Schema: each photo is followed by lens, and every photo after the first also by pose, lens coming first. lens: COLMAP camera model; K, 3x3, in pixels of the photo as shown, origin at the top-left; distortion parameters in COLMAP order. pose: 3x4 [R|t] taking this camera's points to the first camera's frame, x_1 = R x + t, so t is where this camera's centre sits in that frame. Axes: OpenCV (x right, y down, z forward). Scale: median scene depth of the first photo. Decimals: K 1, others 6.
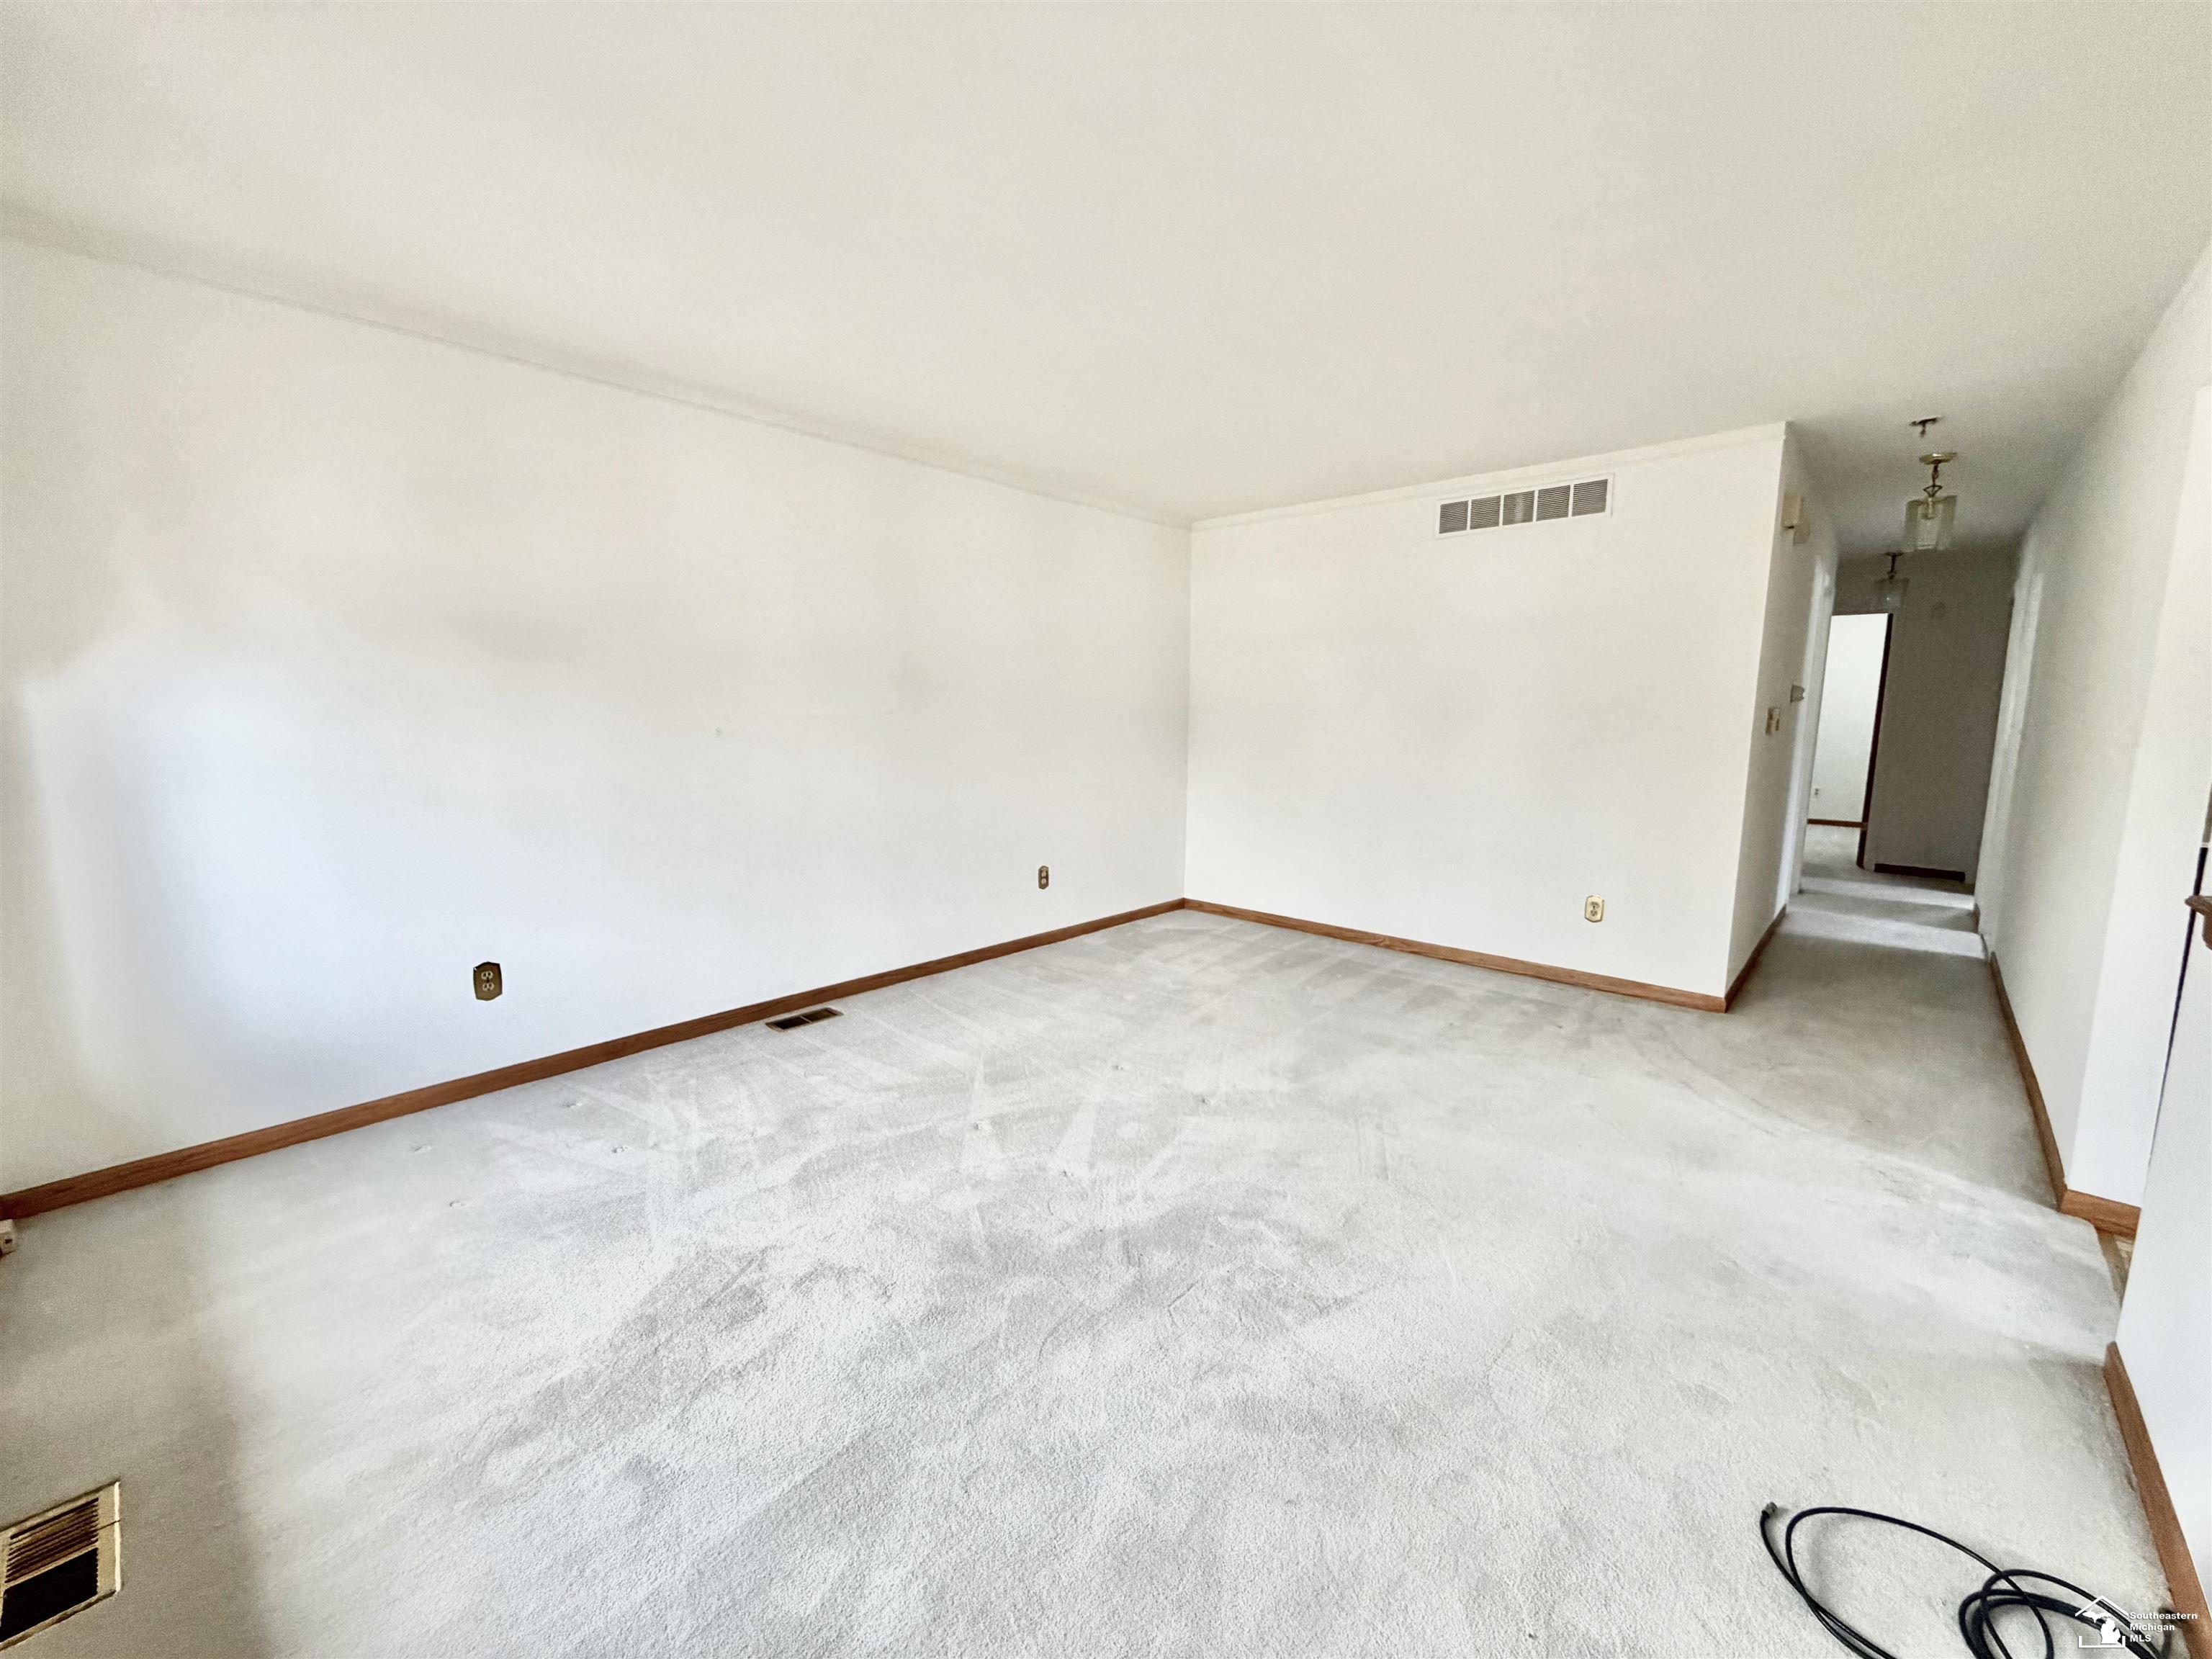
lens RADIAL K [[885.6, 0, 1098.9], [0, 885.6, 829.1], [0, 0, 1]] dist [0.000707, -0.000064]
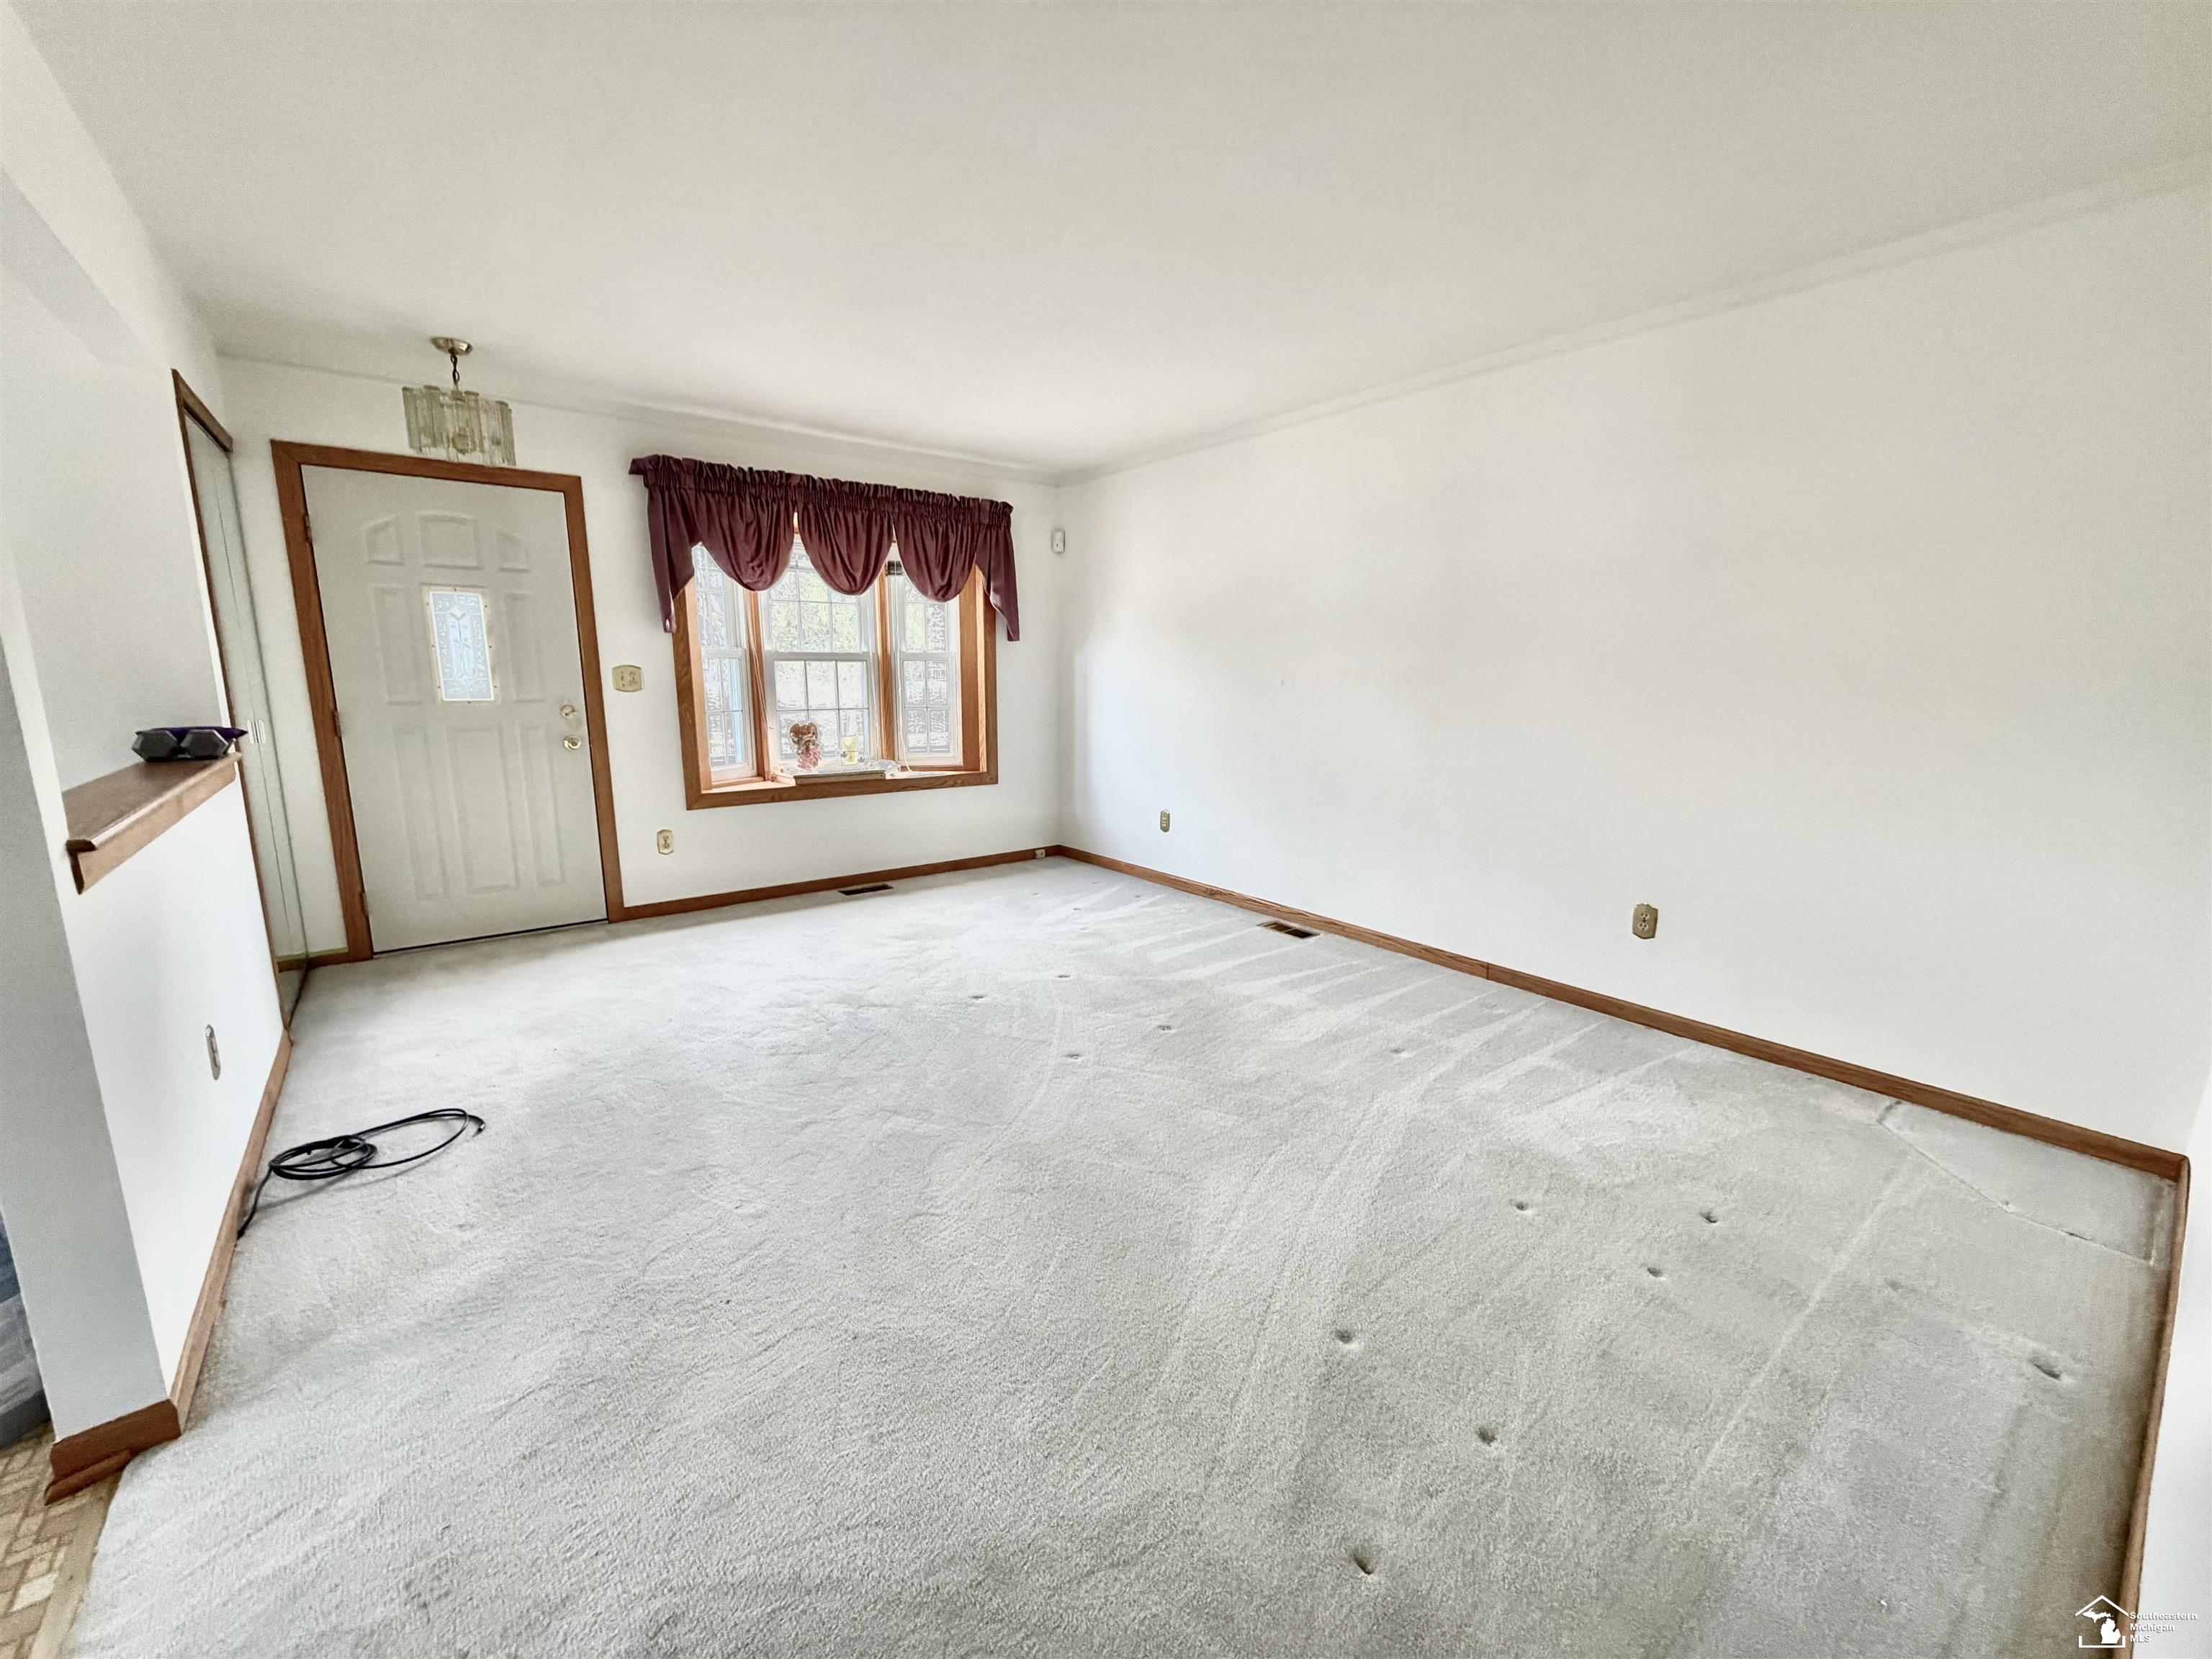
lens RADIAL K [[885.6, 0, 1098.9], [0, 885.6, 829.1], [0, 0, 1]] dist [0.000707, -0.000064]
pose [[-0.172163, 0.175015, -0.969397, 0.989420], [-0.137073, 0.970260, 0.199515, -0.139605], [0.975485, 0.167227, -0.143053, 1.063587]]
